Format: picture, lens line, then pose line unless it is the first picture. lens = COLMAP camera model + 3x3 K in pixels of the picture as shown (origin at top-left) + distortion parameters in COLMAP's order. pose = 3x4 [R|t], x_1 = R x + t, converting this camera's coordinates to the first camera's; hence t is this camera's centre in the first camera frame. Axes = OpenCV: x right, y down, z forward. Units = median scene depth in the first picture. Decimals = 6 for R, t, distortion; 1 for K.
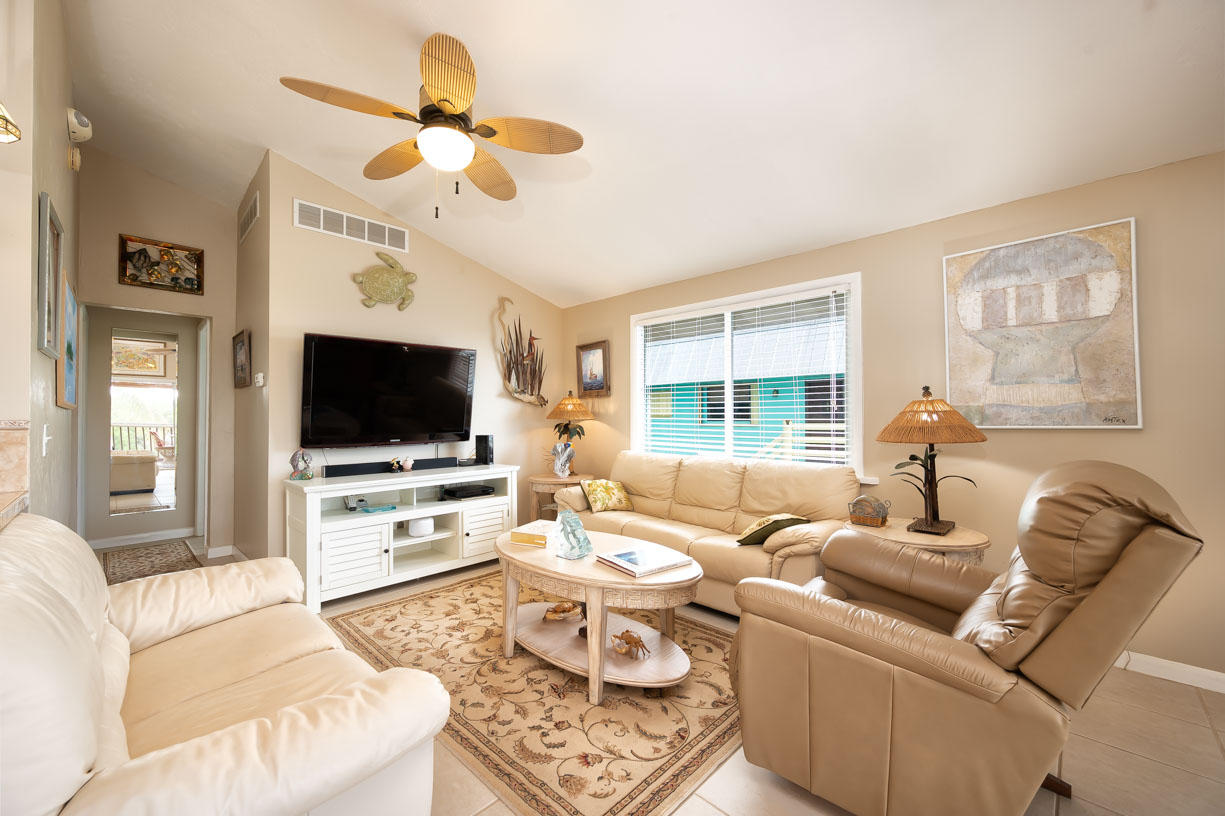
lens RADIAL K [[484.7, 0, 609.8], [0, 484.7, 409.1], [0, 0, 1]] dist [0.003413, 0.000649]
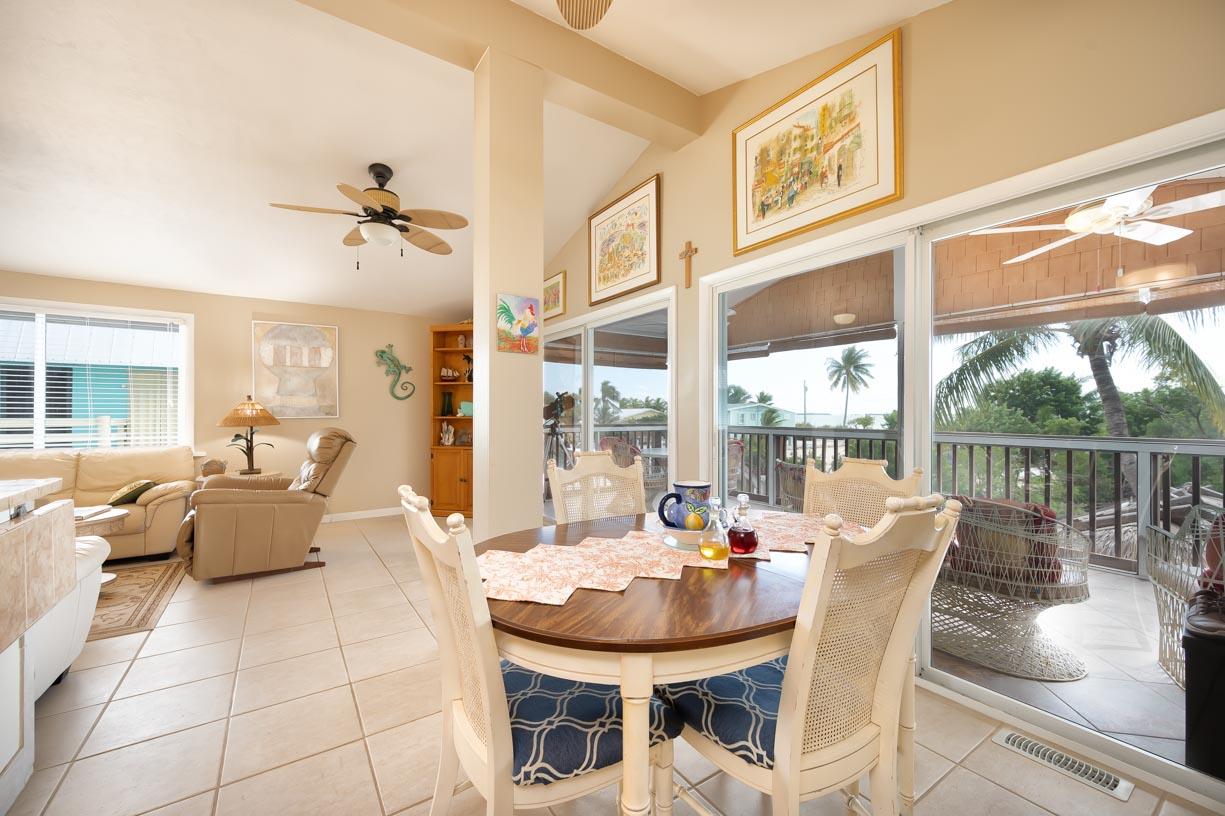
lens RADIAL K [[484.7, 0, 609.8], [0, 484.7, 409.1], [0, 0, 1]] dist [0.003413, 0.000649]
pose [[0.202763, 0.007648, 0.979198, -0.679097], [-0.018254, 0.999825, -0.004029, -0.010506], [-0.979058, -0.017057, 0.202868, -0.550818]]
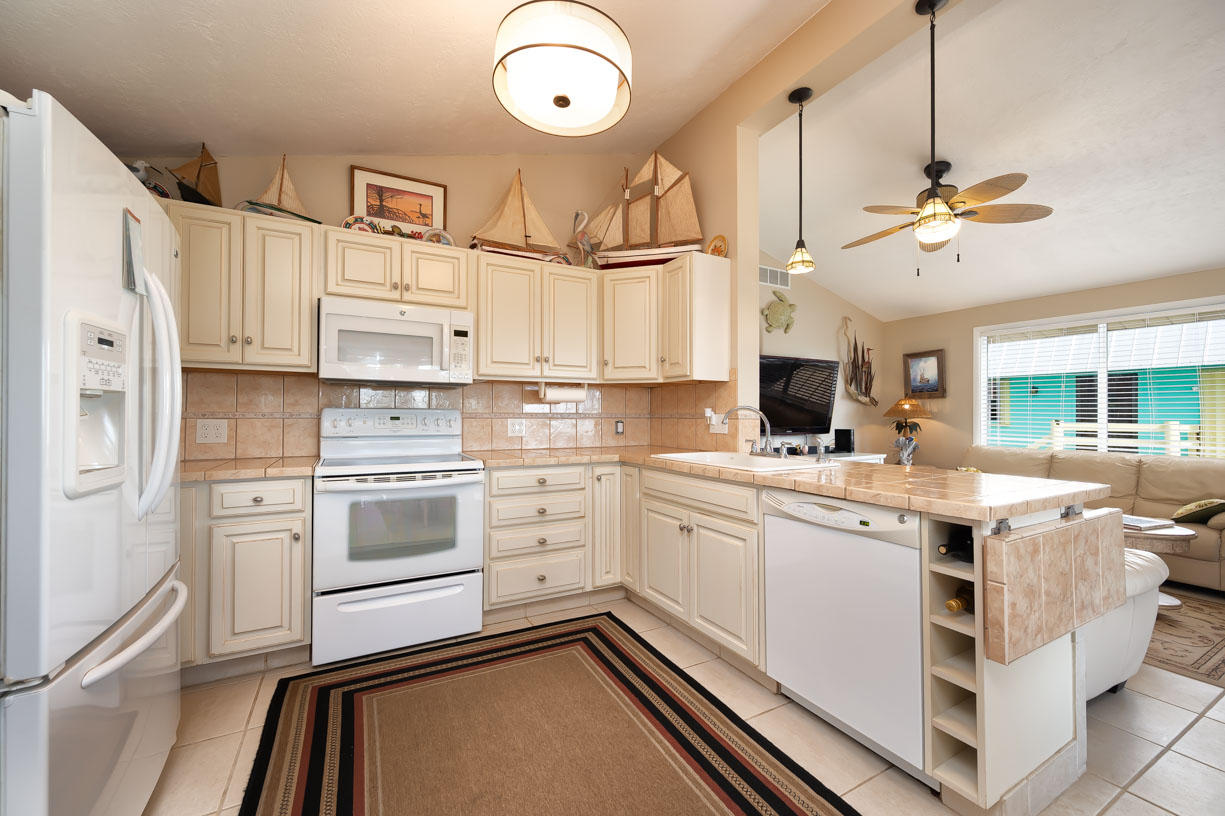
lens RADIAL K [[484.7, 0, 609.8], [0, 484.7, 409.1], [0, 0, 1]] dist [0.003413, 0.000649]
pose [[0.956440, 0.006138, -0.291865, -0.637312], [-0.003608, 0.999951, 0.009207, -0.010111], [0.291907, -0.007753, 0.956415, -0.508771]]
